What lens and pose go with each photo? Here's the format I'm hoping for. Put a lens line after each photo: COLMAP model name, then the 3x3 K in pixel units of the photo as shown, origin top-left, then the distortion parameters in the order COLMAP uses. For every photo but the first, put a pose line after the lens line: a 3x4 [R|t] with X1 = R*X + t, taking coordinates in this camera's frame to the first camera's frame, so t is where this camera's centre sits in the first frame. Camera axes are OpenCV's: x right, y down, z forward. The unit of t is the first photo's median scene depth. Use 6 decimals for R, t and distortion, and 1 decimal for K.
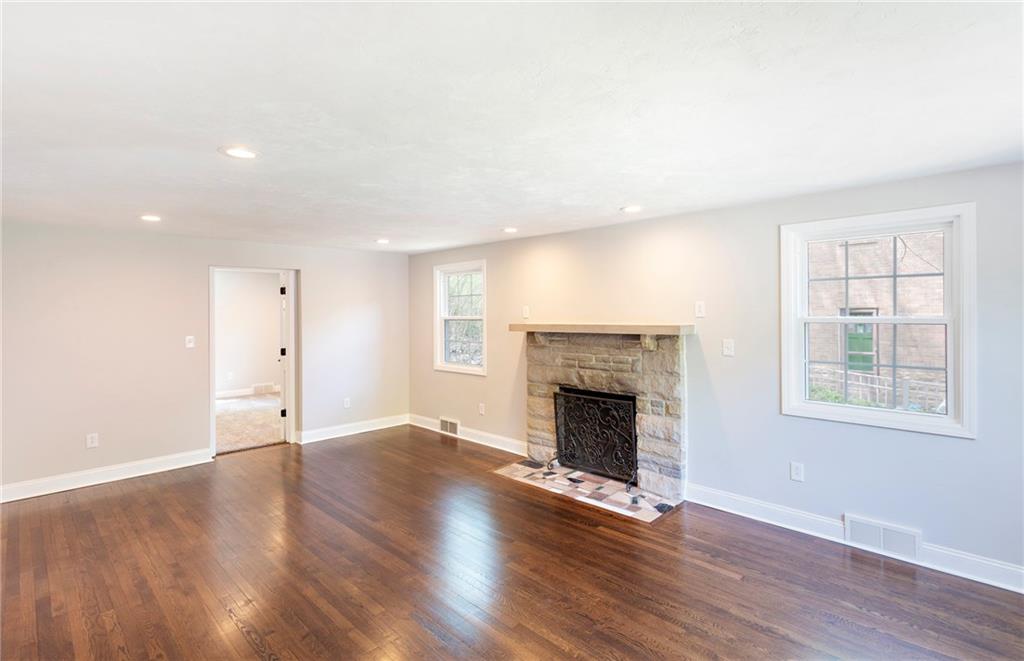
lens RADIAL K [[479.6, 0, 516.3], [0, 479.6, 311.8], [0, 0, 1]] dist [0.000157, 0.000119]
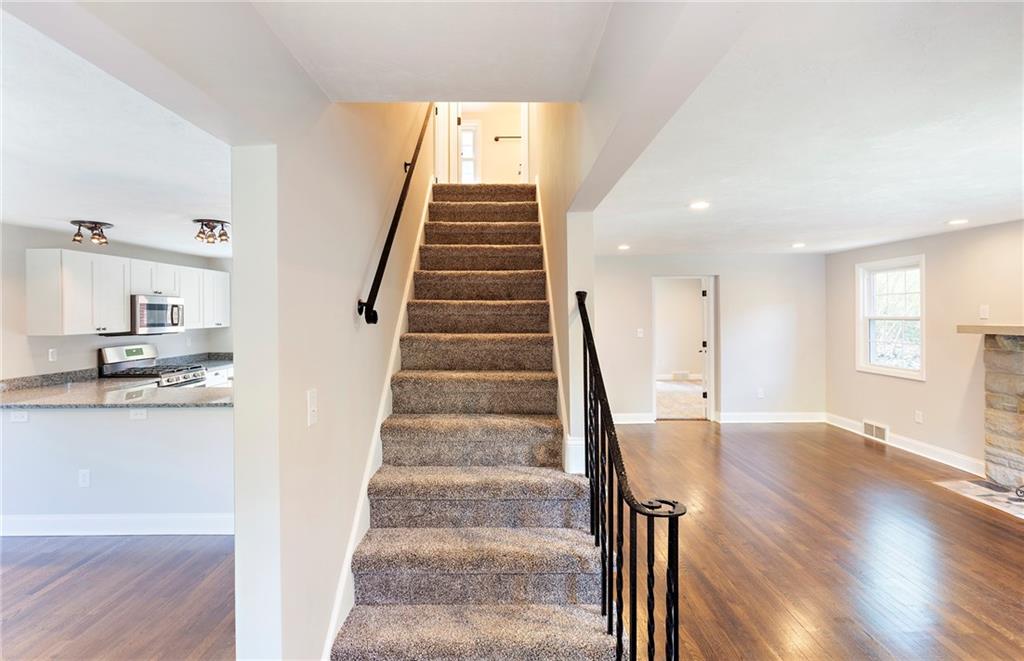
lens RADIAL K [[479.6, 0, 516.3], [0, 479.6, 311.8], [0, 0, 1]] dist [0.000157, 0.000119]
pose [[0.707254, 0.002405, -0.706956, 0.038343], [0.000854, 0.999991, 0.004255, -0.004091], [0.706959, -0.003613, 0.707245, -0.233450]]
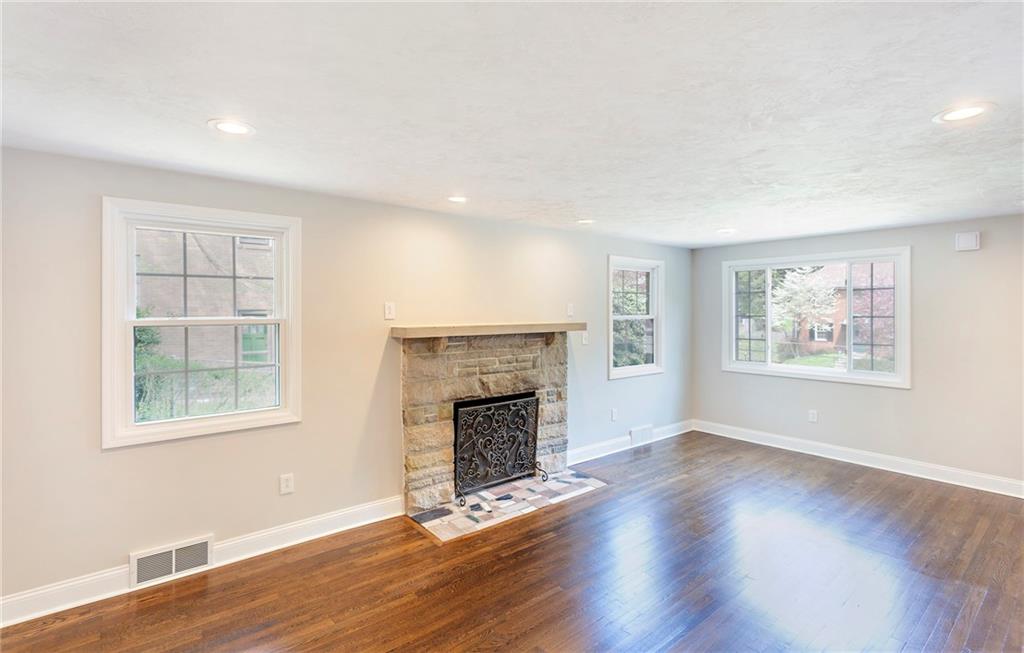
lens RADIAL K [[481.4, 0, 513.5], [0, 481.4, 310.6], [0, 0, 1]] dist [-0.000371, 0.000048]
pose [[0.123413, 0.009271, 0.992312, -0.716068], [-0.002267, 0.999956, -0.009061, 0.006812], [-0.992353, -0.001131, 0.123428, 0.802393]]
